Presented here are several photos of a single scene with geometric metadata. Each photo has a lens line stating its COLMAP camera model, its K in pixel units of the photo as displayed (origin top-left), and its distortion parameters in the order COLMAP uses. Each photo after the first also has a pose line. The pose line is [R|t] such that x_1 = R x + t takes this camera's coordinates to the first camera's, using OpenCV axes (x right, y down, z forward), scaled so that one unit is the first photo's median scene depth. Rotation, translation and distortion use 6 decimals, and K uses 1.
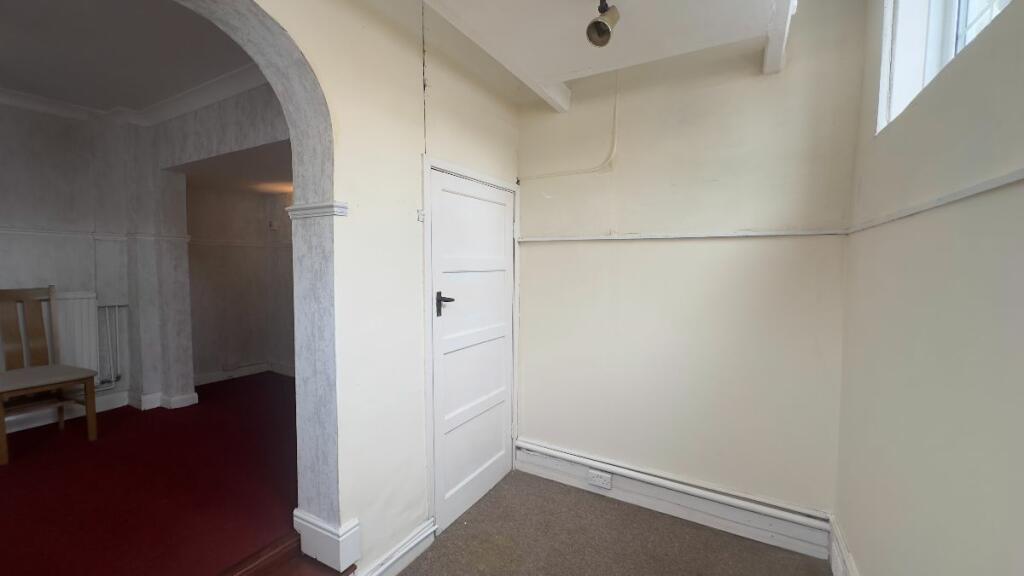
lens RADIAL K [[411.4, 0, 508.1], [0, 411.4, 285.6], [0, 0, 1]] dist [0.000445, 0.000039]
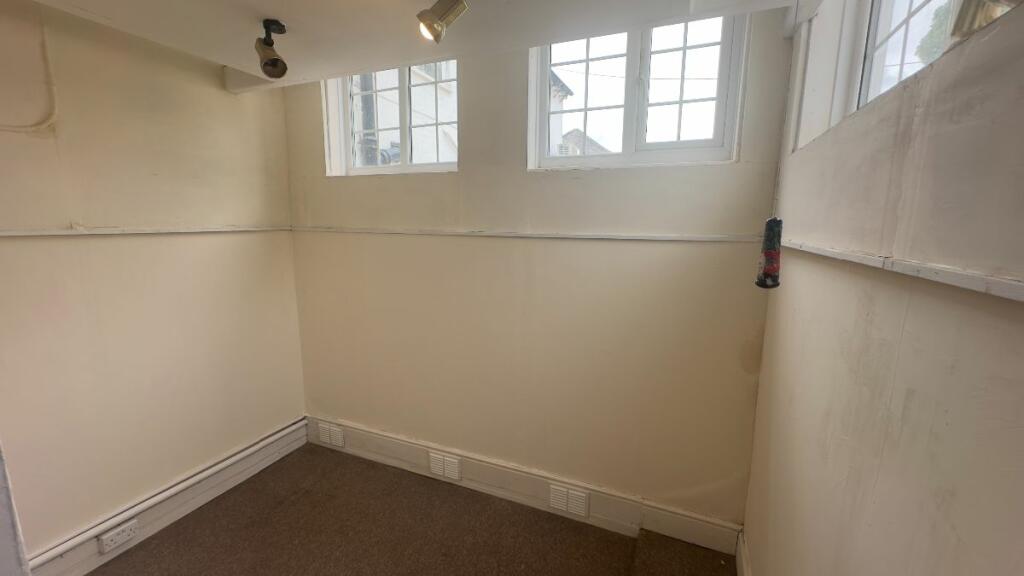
lens RADIAL K [[411.4, 0, 508.1], [0, 411.4, 285.6], [0, 0, 1]] dist [0.000445, 0.000039]
pose [[-0.125750, -0.167274, 0.977858, -0.625799], [0.044551, 0.983736, 0.174009, -0.124321], [-0.991061, 0.065446, -0.116253, 0.341159]]
